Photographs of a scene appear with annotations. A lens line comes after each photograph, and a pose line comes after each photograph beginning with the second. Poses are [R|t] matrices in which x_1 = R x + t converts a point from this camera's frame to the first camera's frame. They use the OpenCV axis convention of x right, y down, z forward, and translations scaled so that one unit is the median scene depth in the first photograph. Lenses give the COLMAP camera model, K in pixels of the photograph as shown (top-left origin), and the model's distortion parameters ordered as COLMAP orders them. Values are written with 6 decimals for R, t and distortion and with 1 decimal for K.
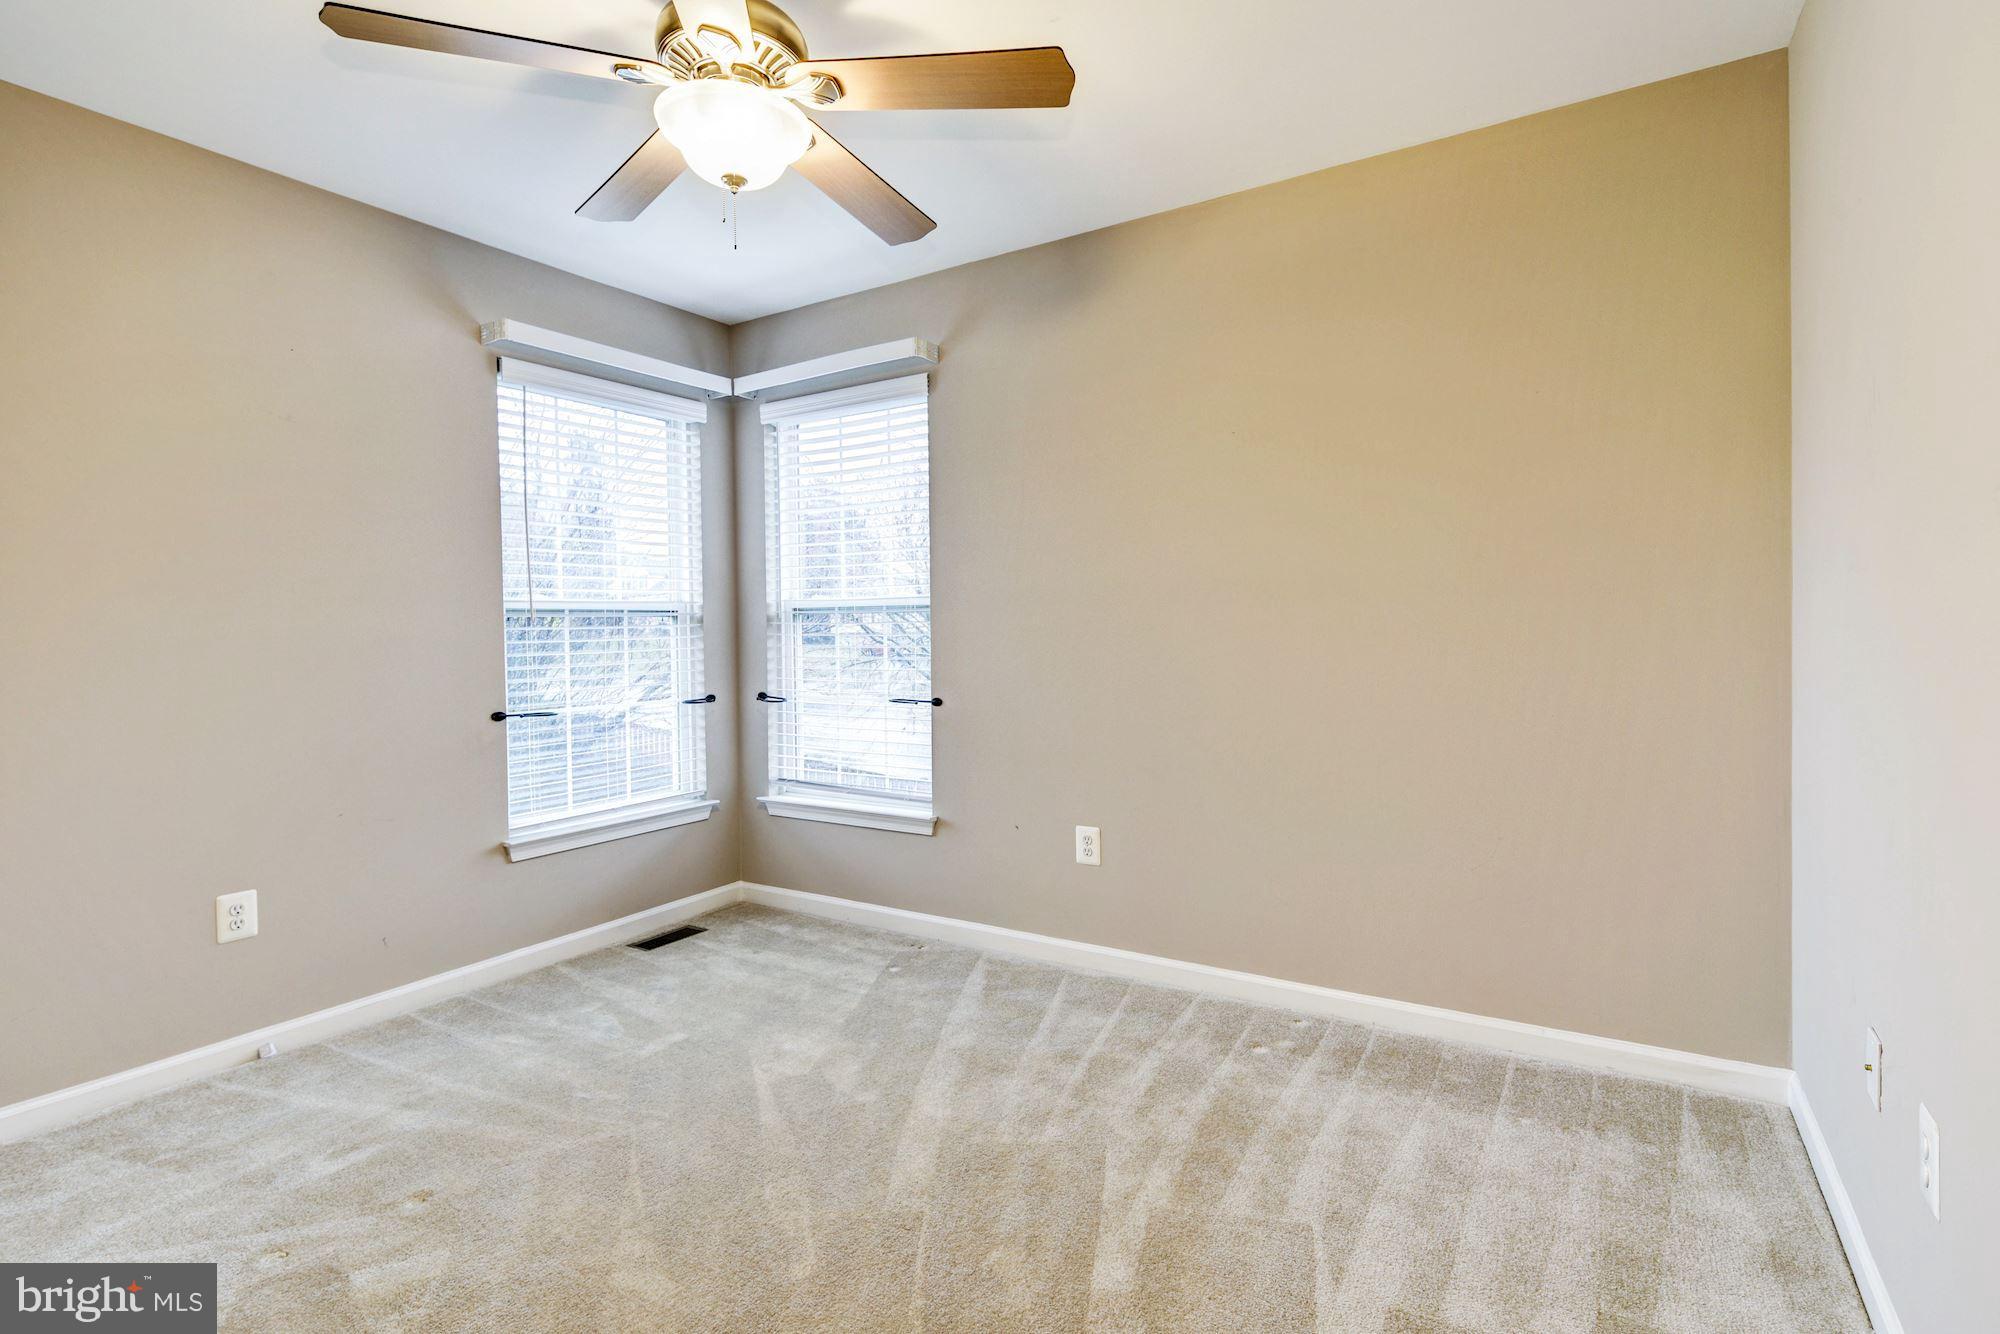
lens RADIAL K [[968.5, 0, 999.8], [0, 968.5, 664.2], [0, 0, 1]] dist [0.020476, -0.001104]
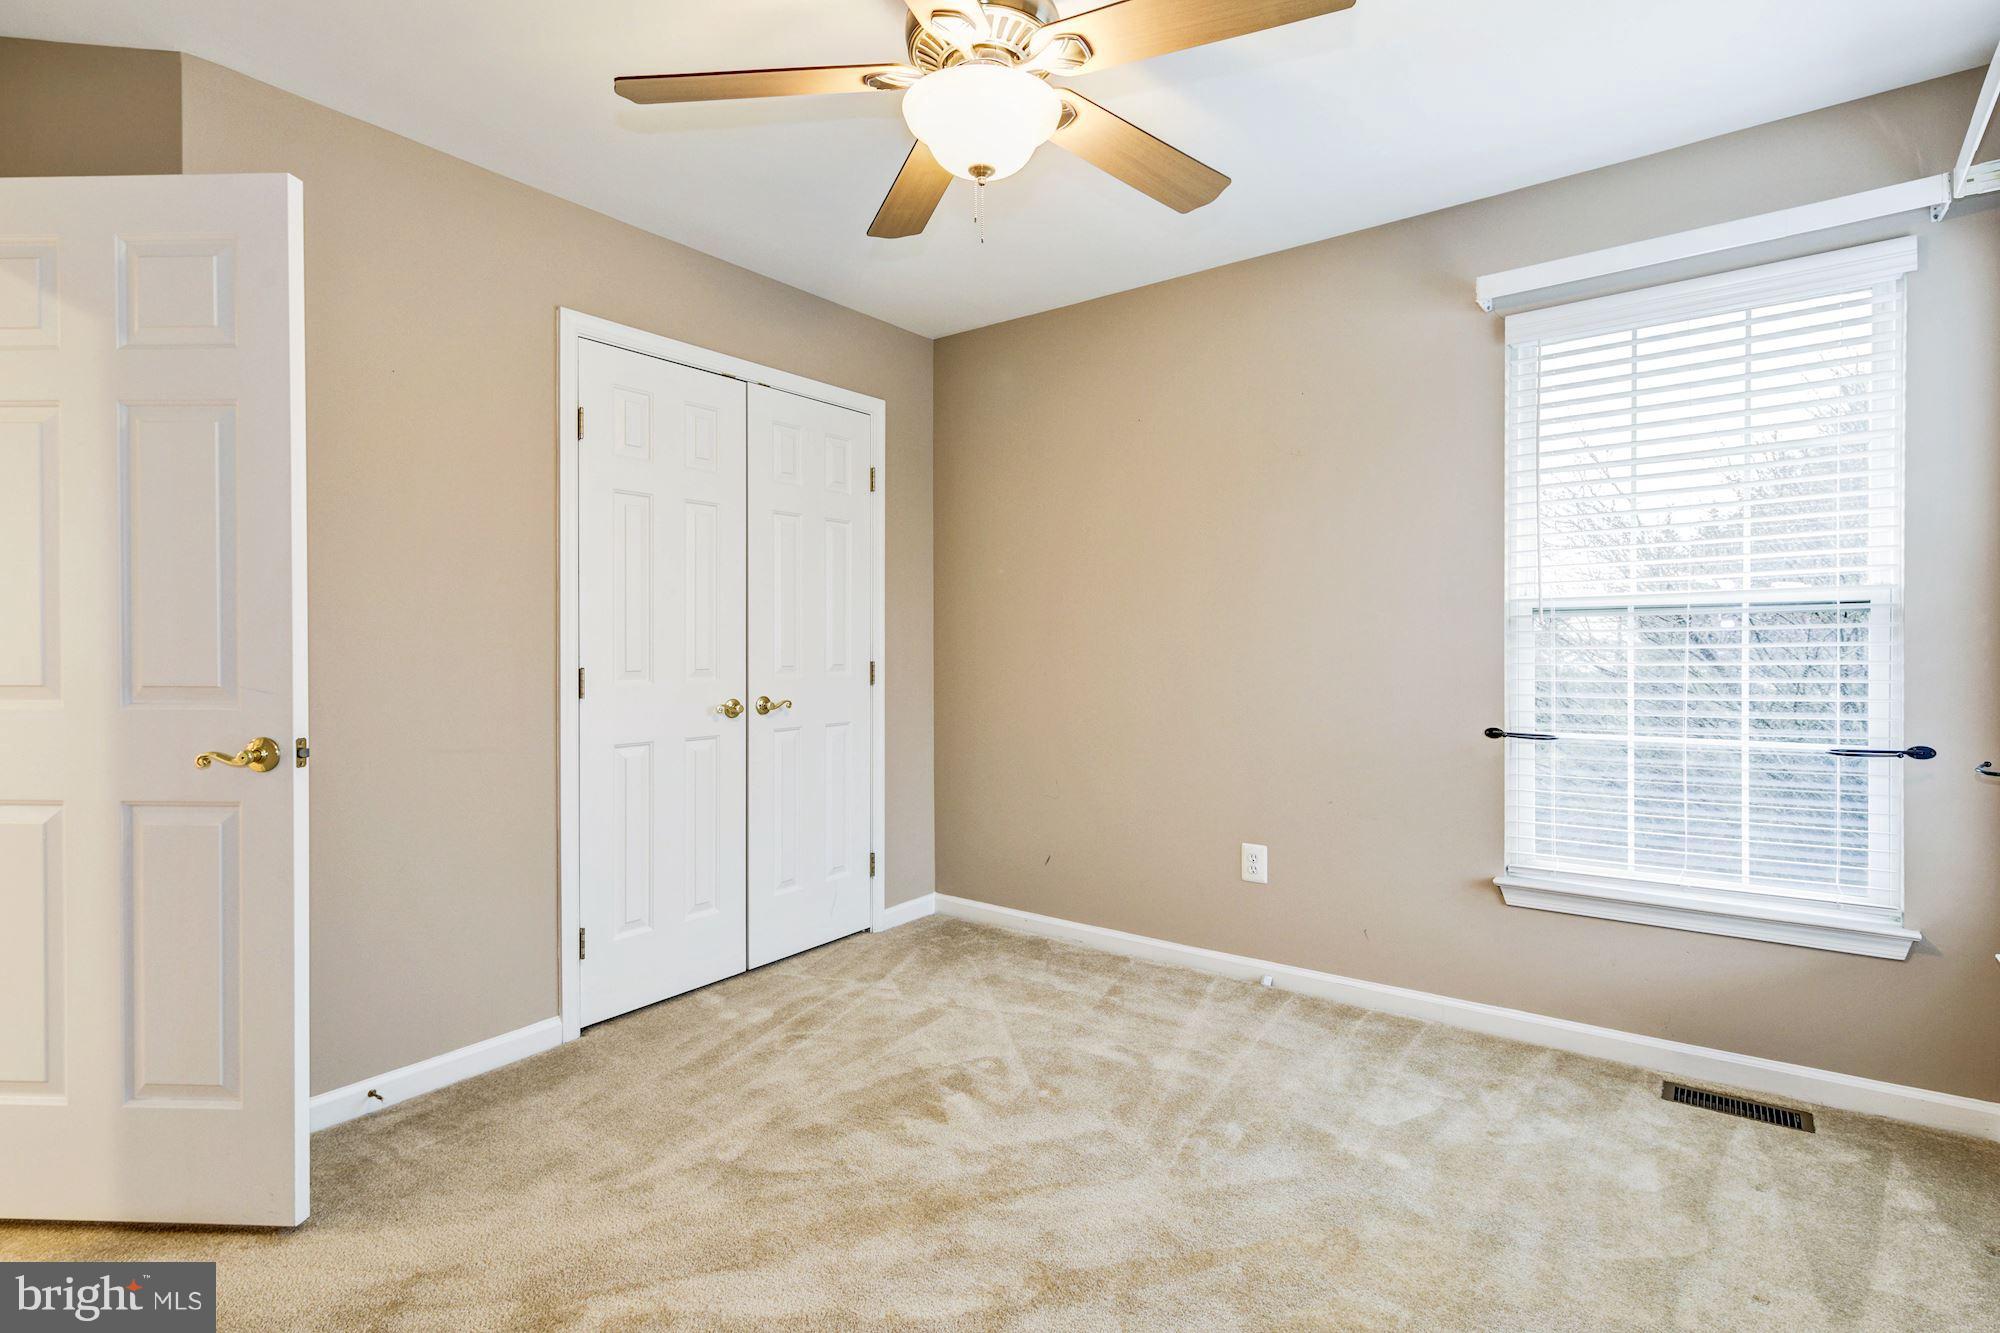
lens RADIAL K [[968.5, 0, 994.9], [0, 968.5, 651.6], [0, 0, 1]] dist [0.020476, -0.001104]
pose [[-0.086017, 0.022230, -0.996046, 0.422359], [-0.024529, 0.999401, 0.024424, -0.031624], [0.995992, 0.026533, -0.085421, 0.670293]]
